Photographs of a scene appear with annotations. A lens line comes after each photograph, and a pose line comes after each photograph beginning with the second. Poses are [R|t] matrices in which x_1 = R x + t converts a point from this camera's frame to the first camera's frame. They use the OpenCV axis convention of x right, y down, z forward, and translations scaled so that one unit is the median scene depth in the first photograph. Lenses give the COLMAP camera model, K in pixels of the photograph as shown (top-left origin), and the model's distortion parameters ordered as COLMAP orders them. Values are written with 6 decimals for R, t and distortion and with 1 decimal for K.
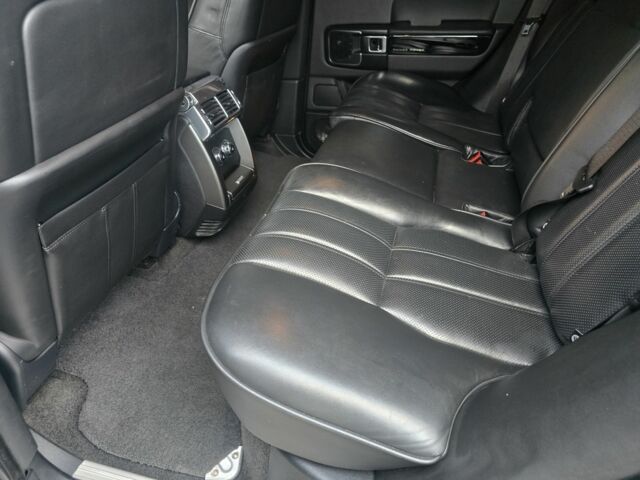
lens RADIAL K [[460.2, 0, 352.6], [0, 460.2, 231.7], [0, 0, 1]] dist [0.048210, -0.039487]
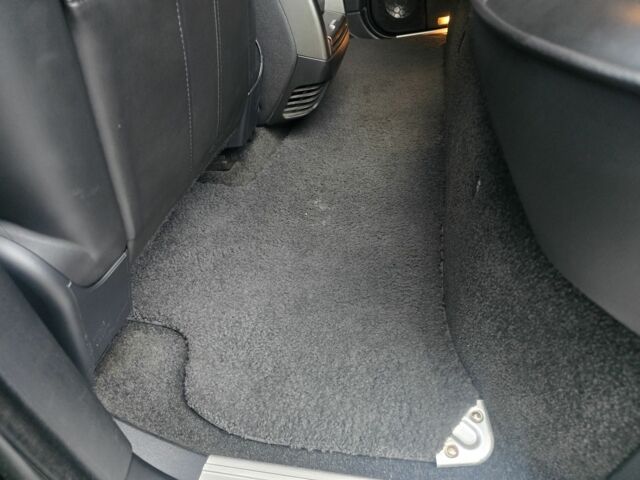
lens RADIAL K [[460.2, 0, 352.6], [0, 460.2, 231.7], [0, 0, 1]] dist [0.048210, -0.039487]
pose [[0.987981, -0.144916, -0.053788, -0.321859], [0.148713, 0.986032, 0.074998, 0.194410], [0.042169, -0.082096, 0.995732, 0.446831]]
